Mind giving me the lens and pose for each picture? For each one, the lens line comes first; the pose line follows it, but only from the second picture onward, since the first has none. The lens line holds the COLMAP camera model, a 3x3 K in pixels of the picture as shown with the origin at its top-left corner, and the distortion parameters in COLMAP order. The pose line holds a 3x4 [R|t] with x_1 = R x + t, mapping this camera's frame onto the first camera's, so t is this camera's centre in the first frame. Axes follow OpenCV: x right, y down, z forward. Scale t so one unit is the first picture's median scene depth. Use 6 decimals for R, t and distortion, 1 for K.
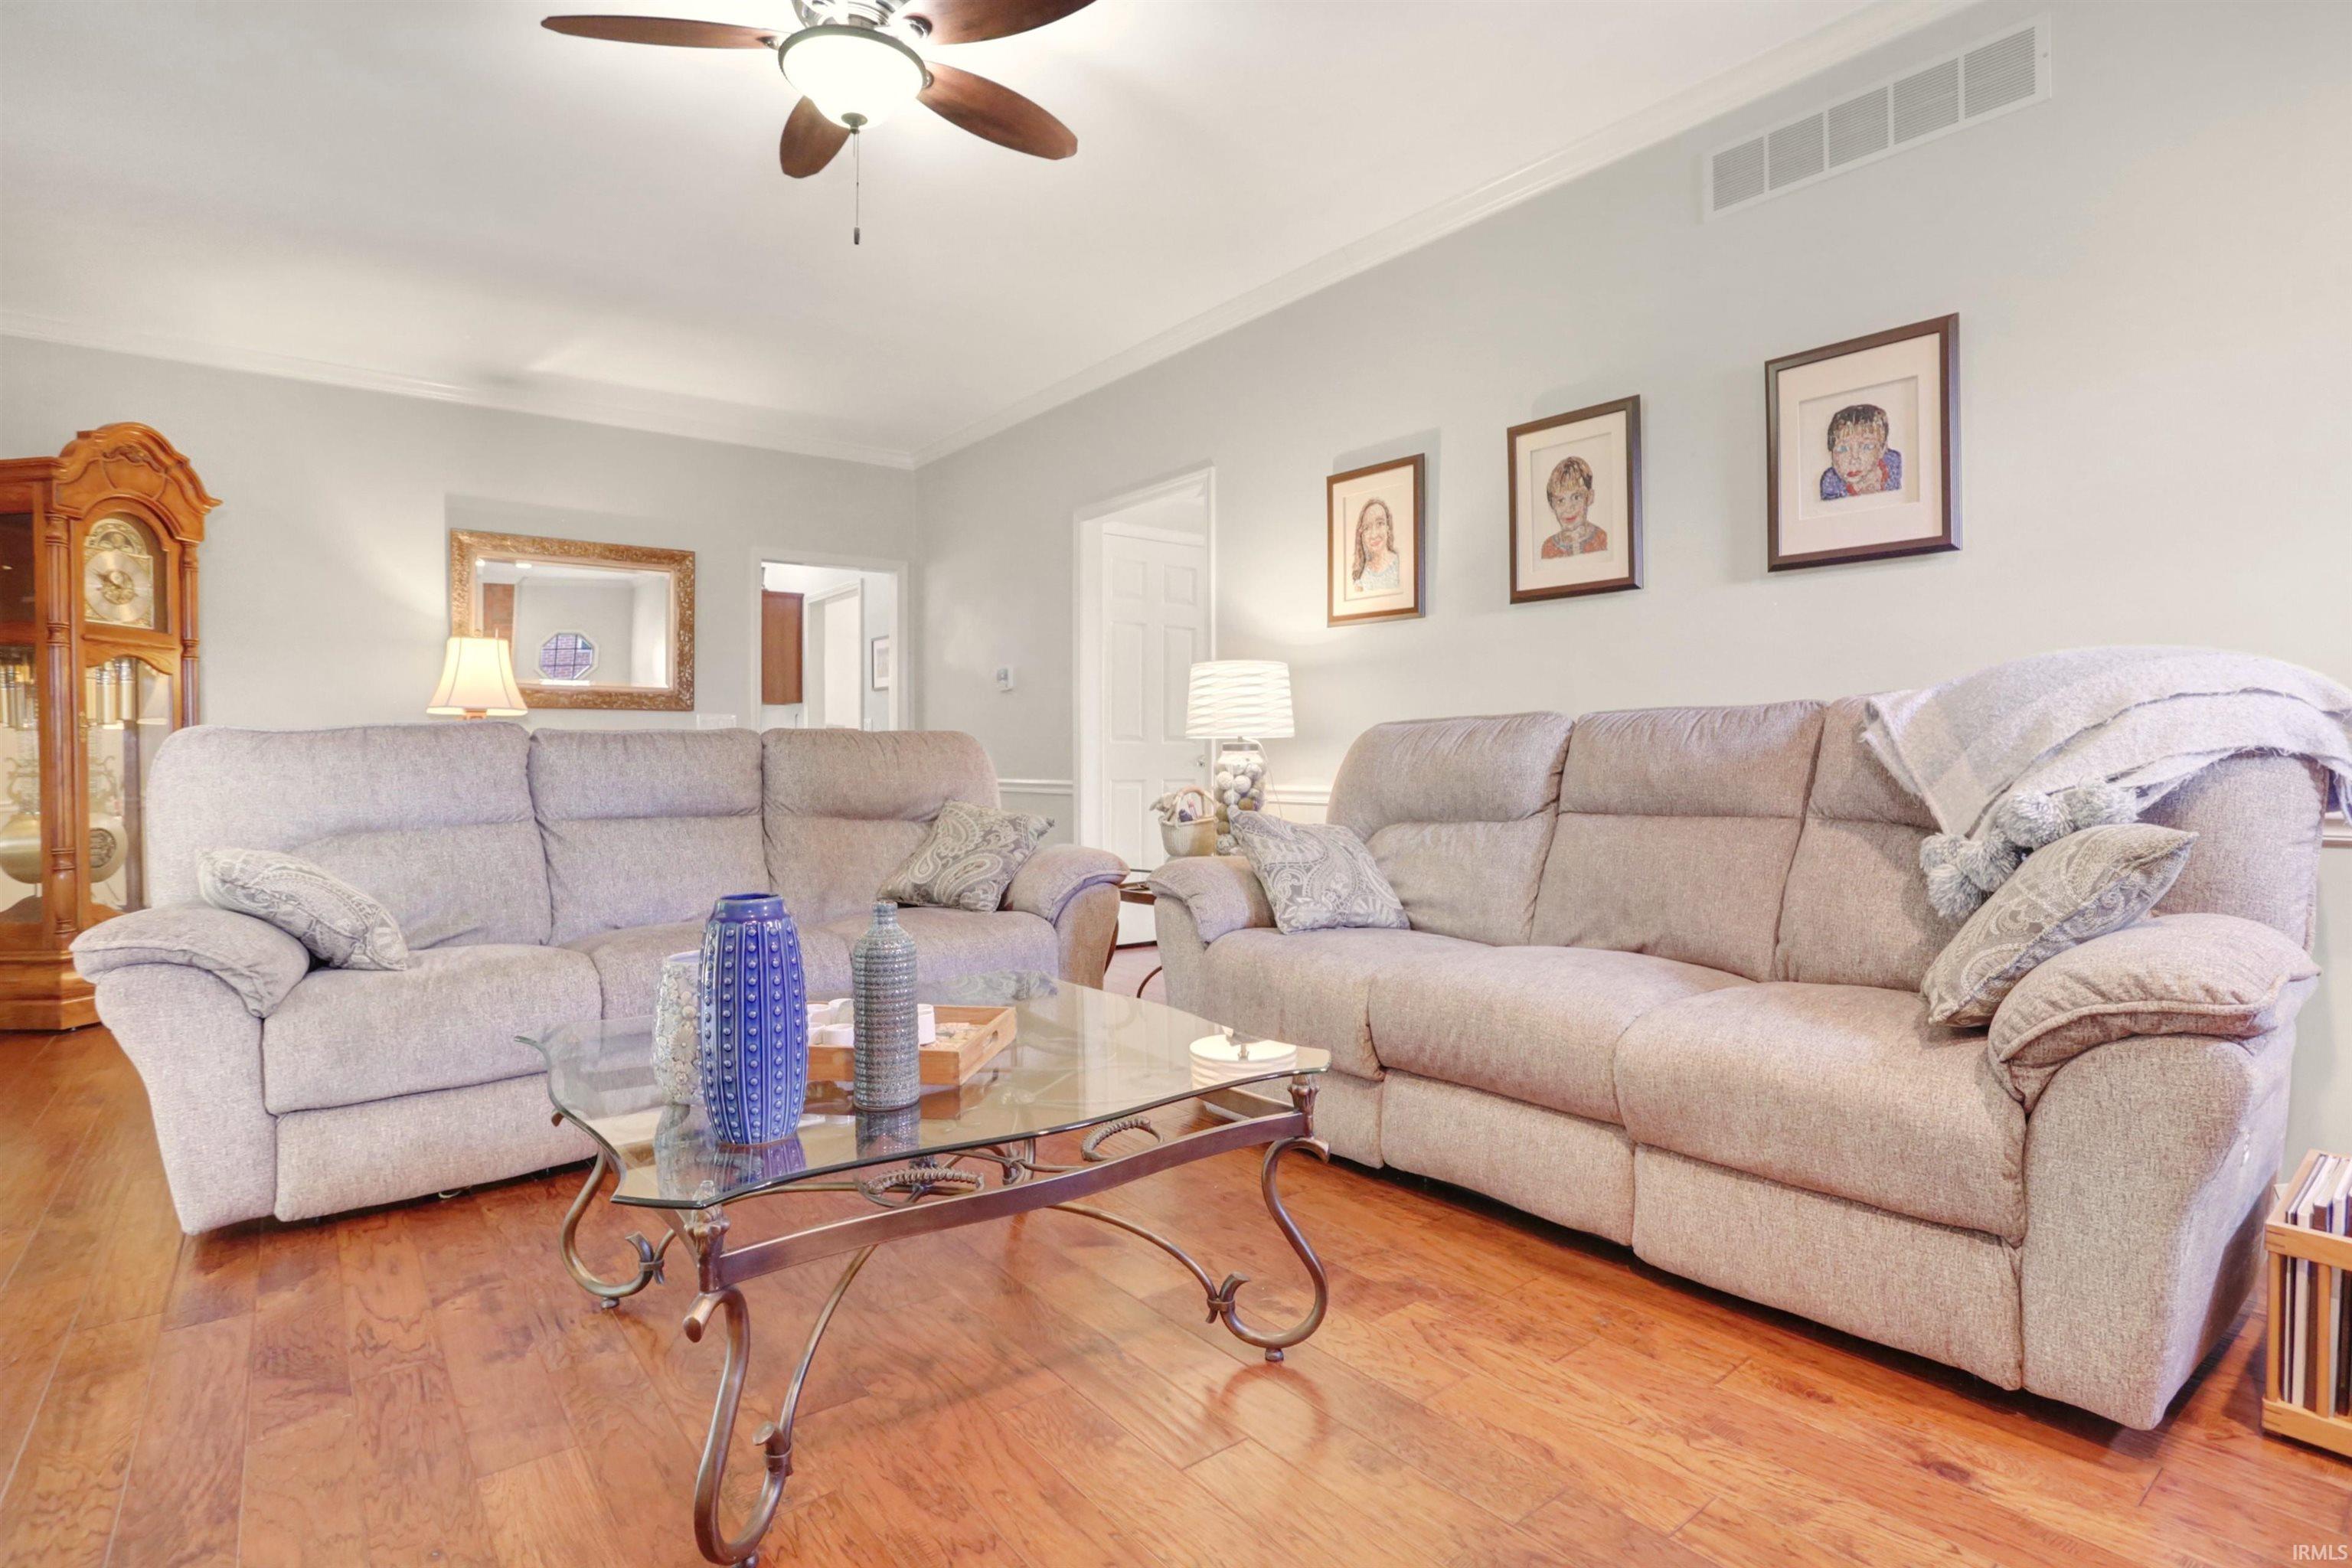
lens RADIAL K [[1147.0, 0, 1176.0], [0, 1147.0, 784.0], [0, 0, 1]] dist [-0.043875, 0.000143]
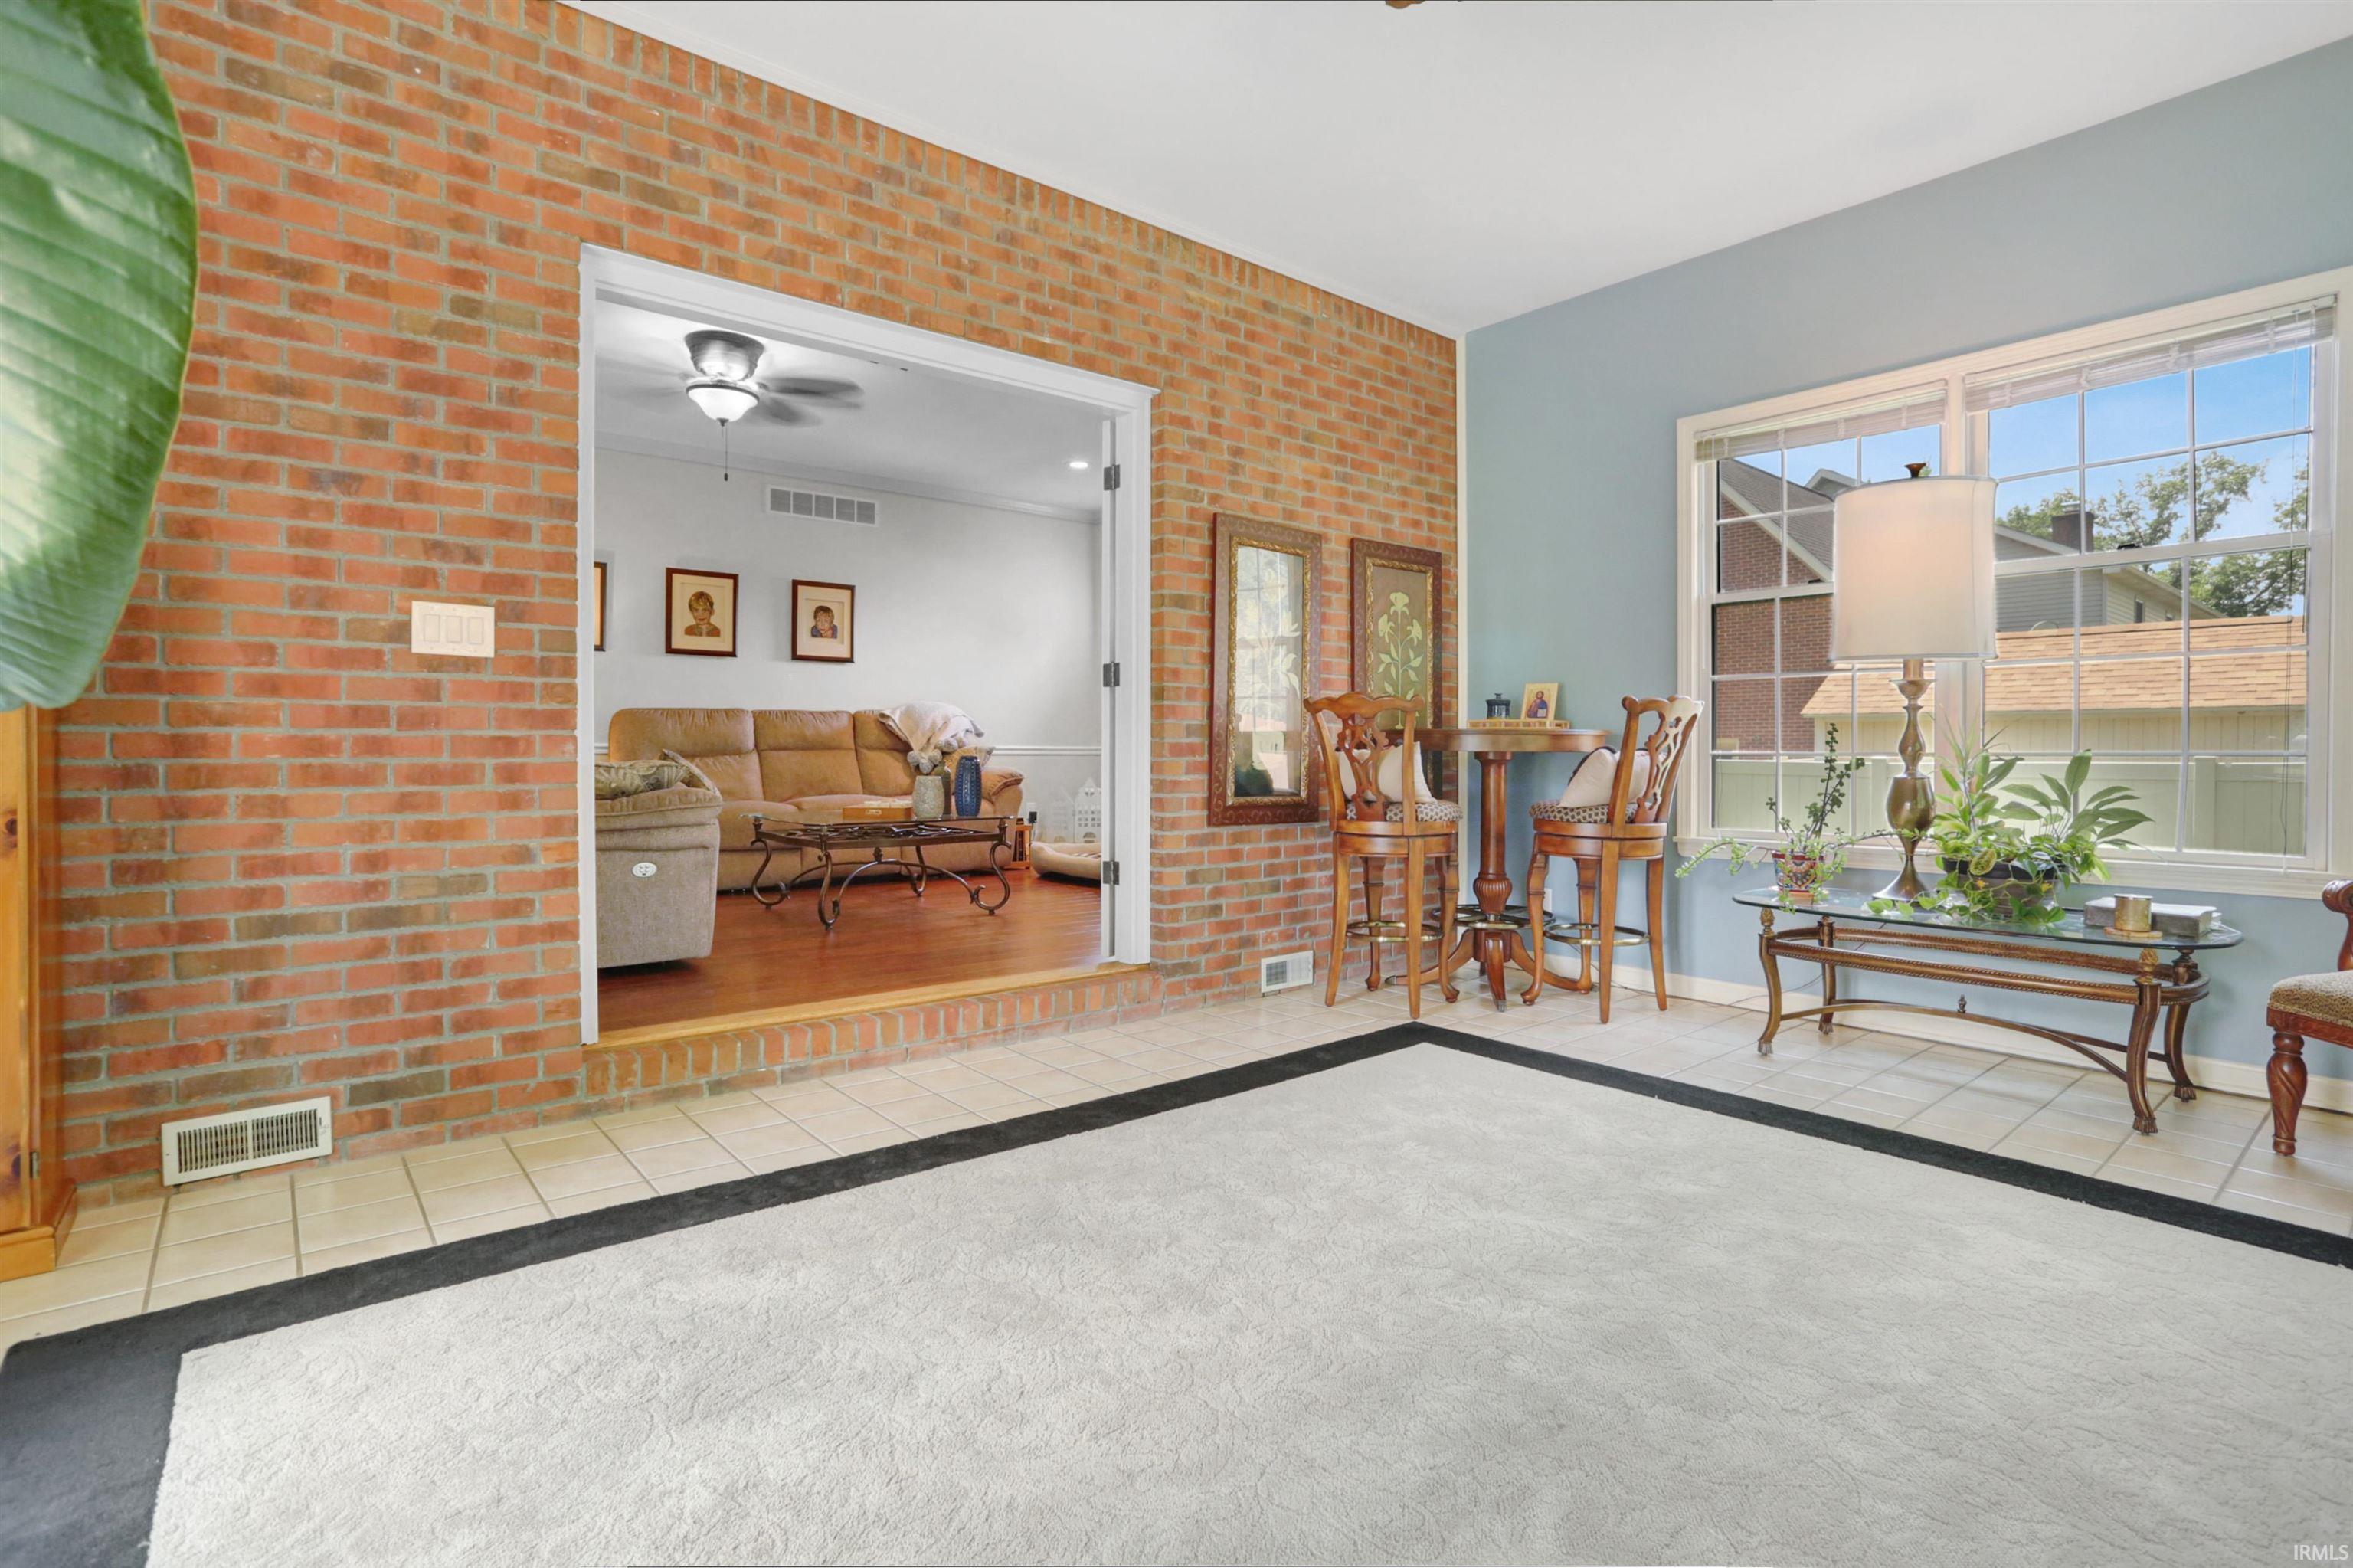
lens RADIAL K [[1147.6, 0, 1176.5], [0, 1147.6, 784.0], [0, 0, 1]] dist [-0.043875, 0.000143]
pose [[-0.009435, -0.020228, 0.999751, -2.212497], [0.025536, 0.999464, 0.020464, 0.073044], [-0.999629, 0.025723, -0.008913, 0.140212]]
